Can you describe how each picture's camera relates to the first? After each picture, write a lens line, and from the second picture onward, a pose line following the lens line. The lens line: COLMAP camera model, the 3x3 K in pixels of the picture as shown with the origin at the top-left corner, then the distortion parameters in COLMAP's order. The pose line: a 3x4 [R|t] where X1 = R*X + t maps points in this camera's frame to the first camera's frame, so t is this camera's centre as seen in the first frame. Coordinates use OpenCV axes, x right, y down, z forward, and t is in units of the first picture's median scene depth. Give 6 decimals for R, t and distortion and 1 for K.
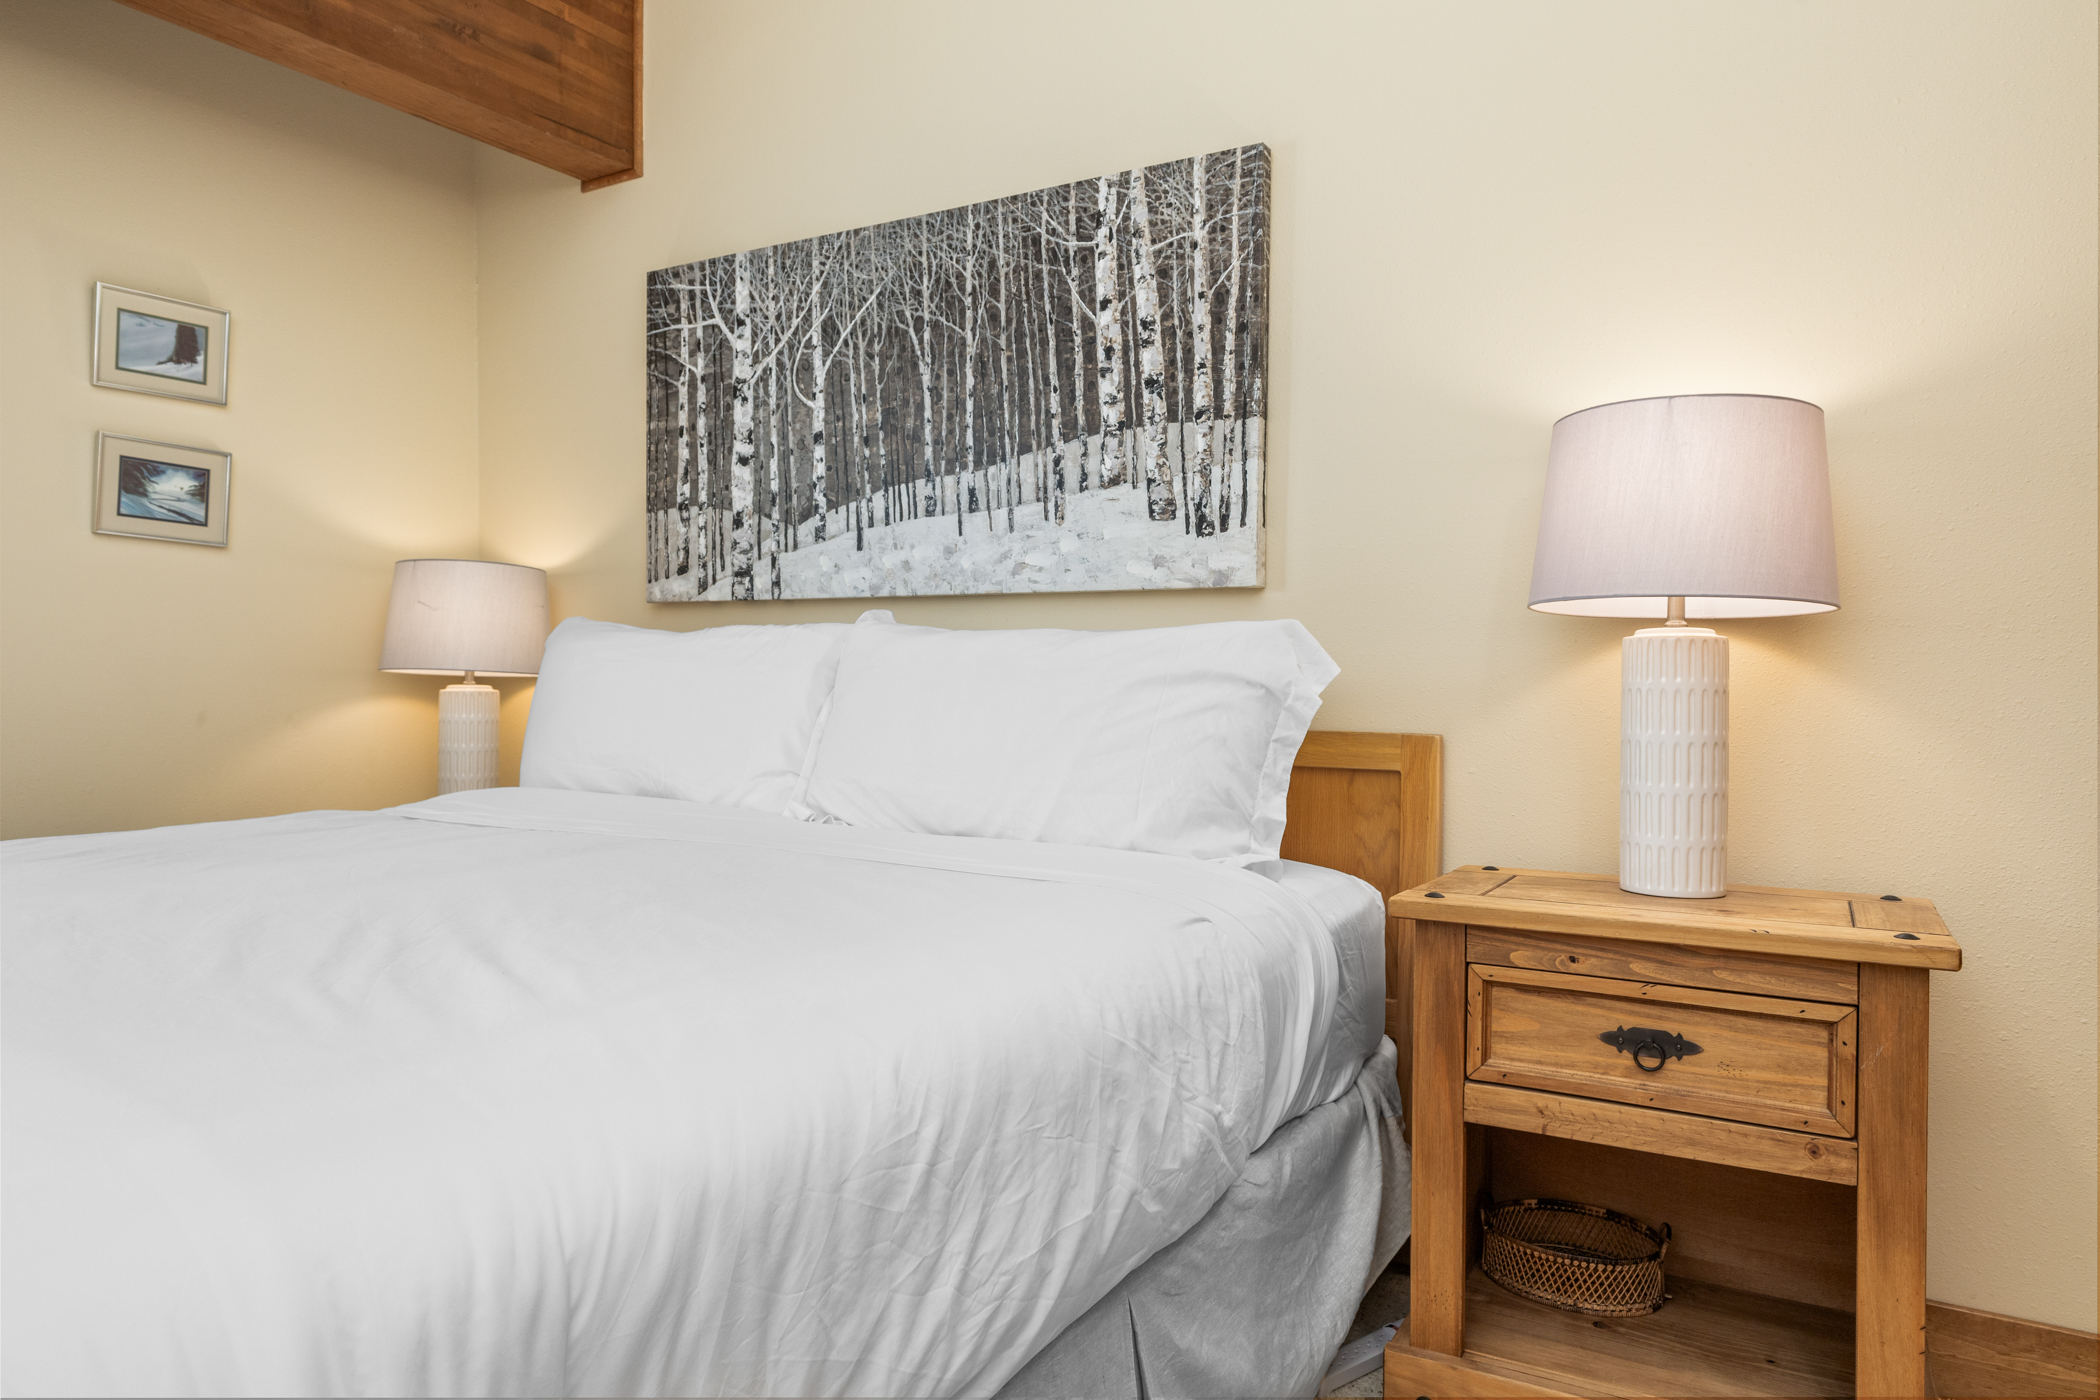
lens RADIAL K [[1324.3, 0, 1041.7], [0, 1324.3, 693.1], [0, 0, 1]] dist [0.014404, -0.007211]
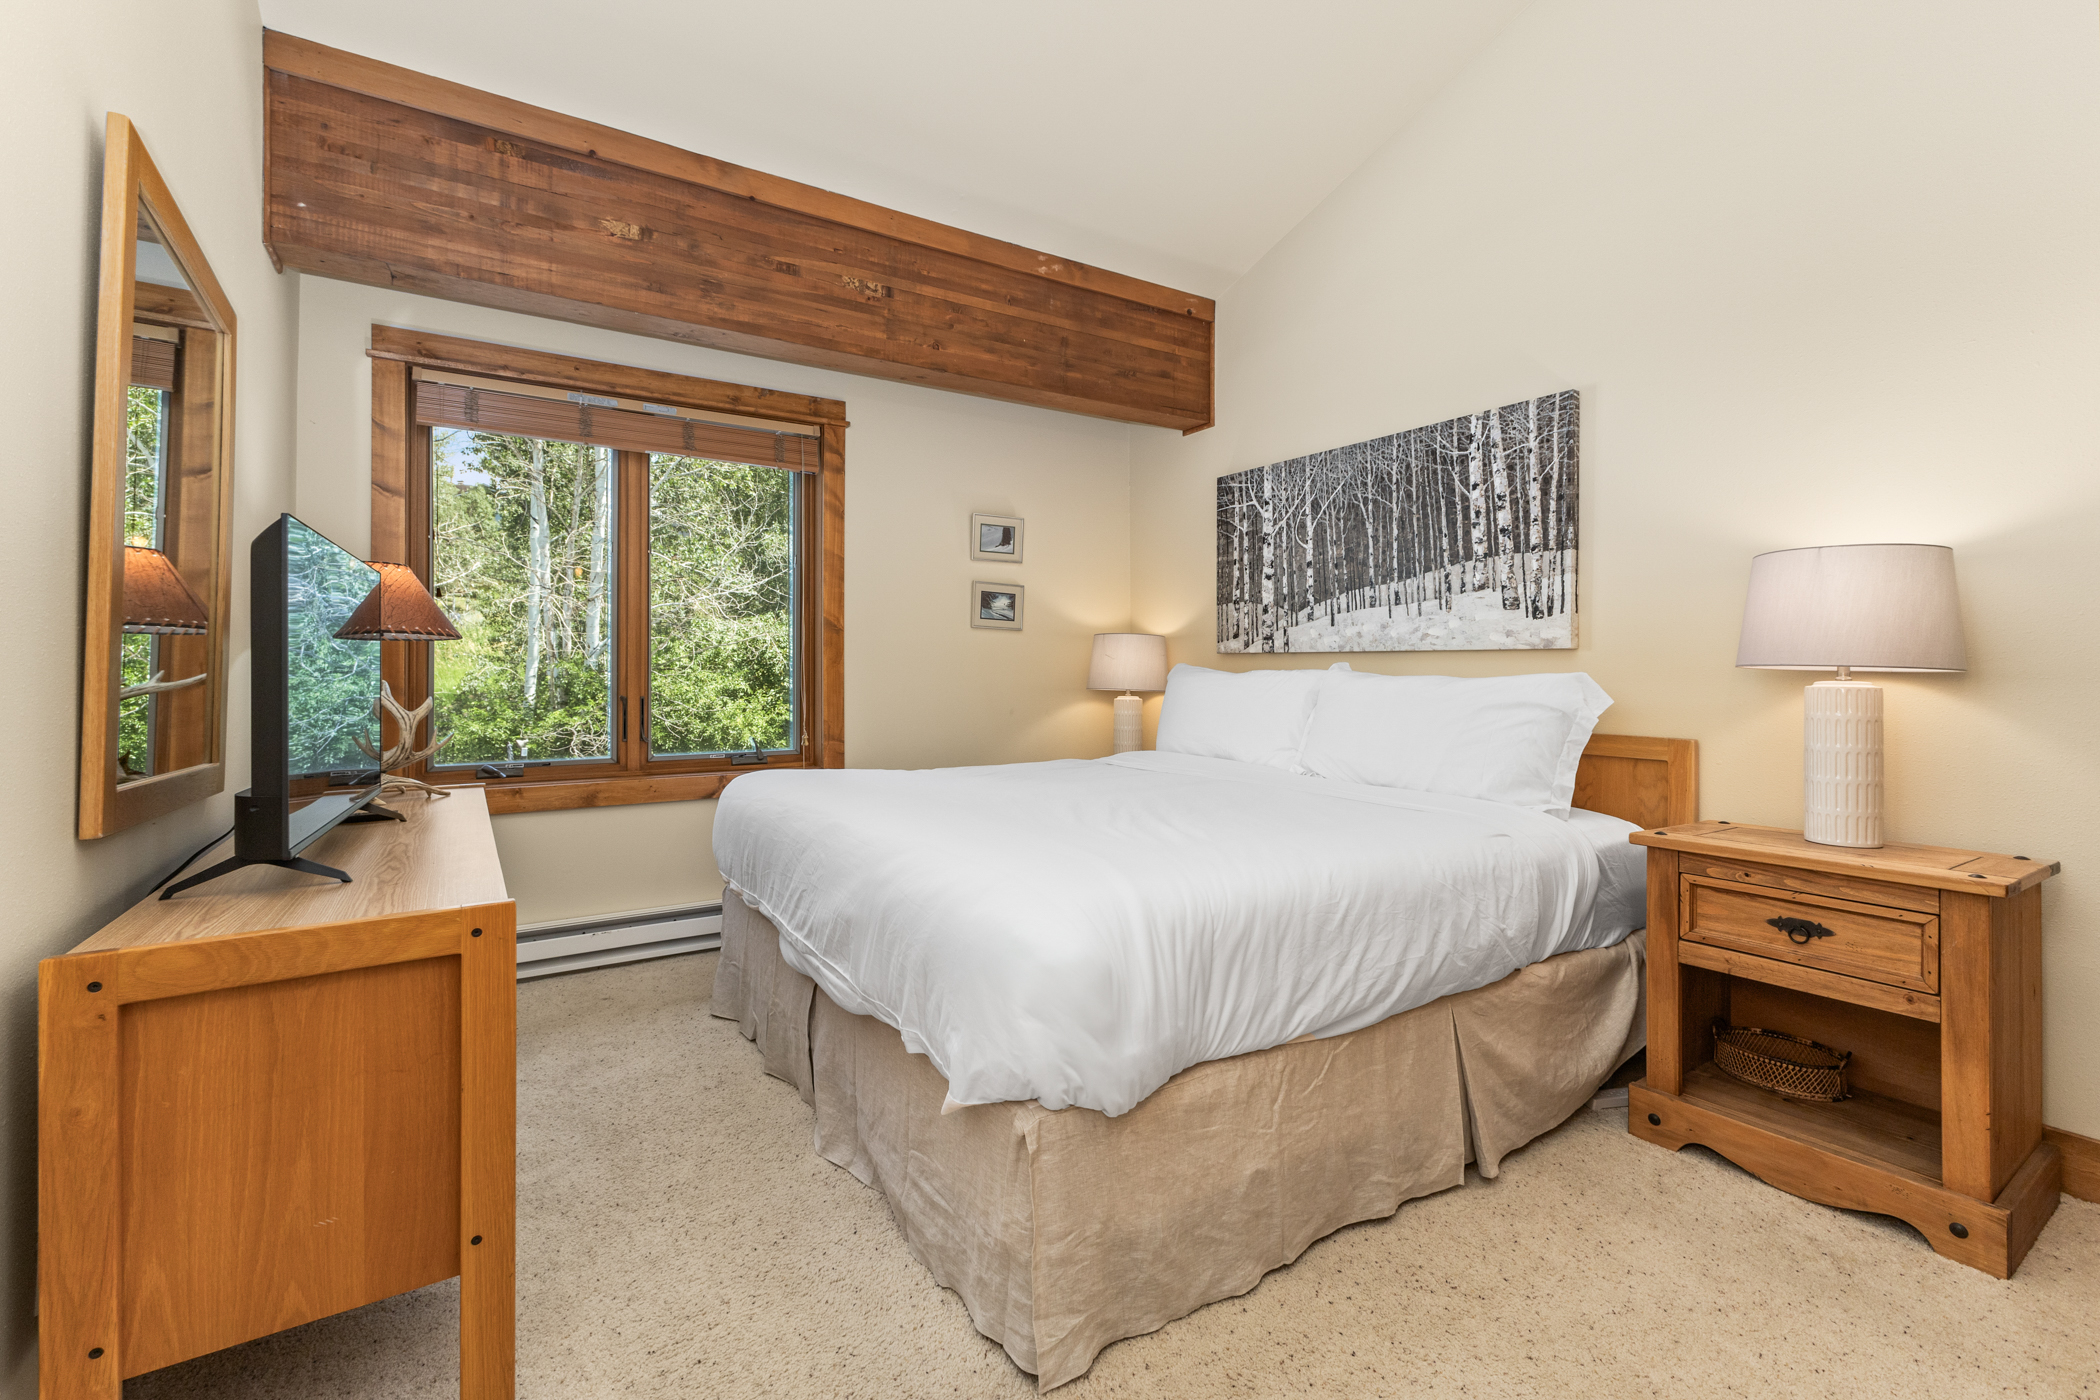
lens RADIAL K [[918.4, 0, 1057.4], [0, 918.4, 663.0], [0, 0, 1]] dist [0.015871, -0.005774]
pose [[0.901176, -0.008297, -0.433374, 0.085663], [-0.000261, 0.999806, -0.019683, -0.040724], [0.433454, 0.017851, 0.900999, -0.374063]]
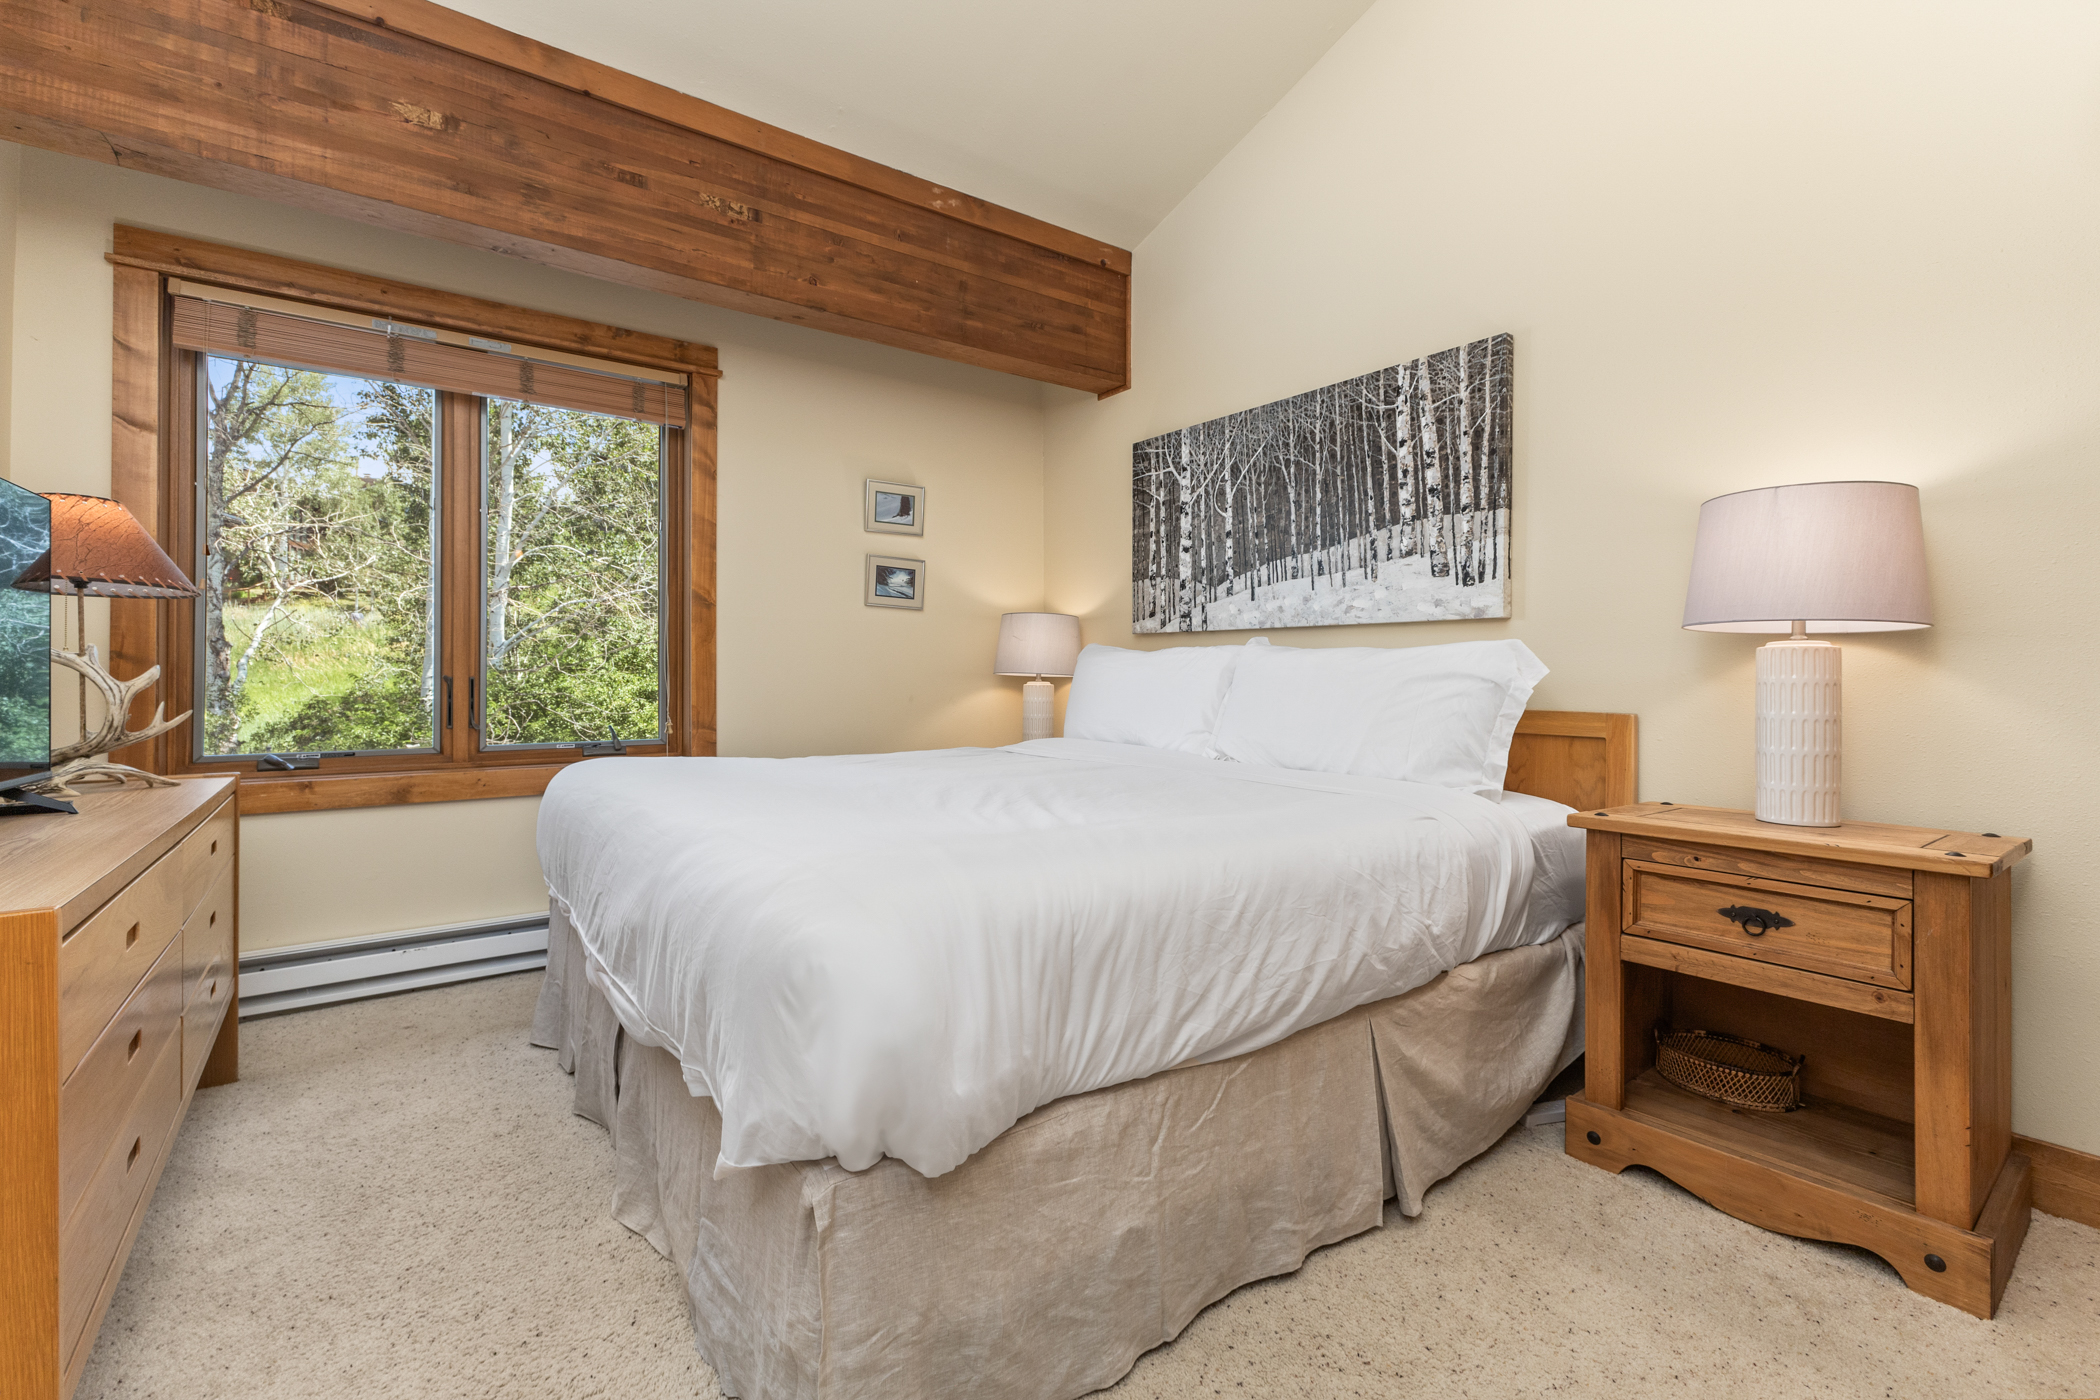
lens RADIAL K [[918.4, 0, 1065.4], [0, 918.4, 672.1], [0, 0, 1]] dist [0.015871, -0.005774]
pose [[0.928918, -0.005403, -0.370247, 0.090063], [-0.000735, 0.999865, -0.016434, 0.001962], [0.370285, 0.015537, 0.928788, -0.202505]]
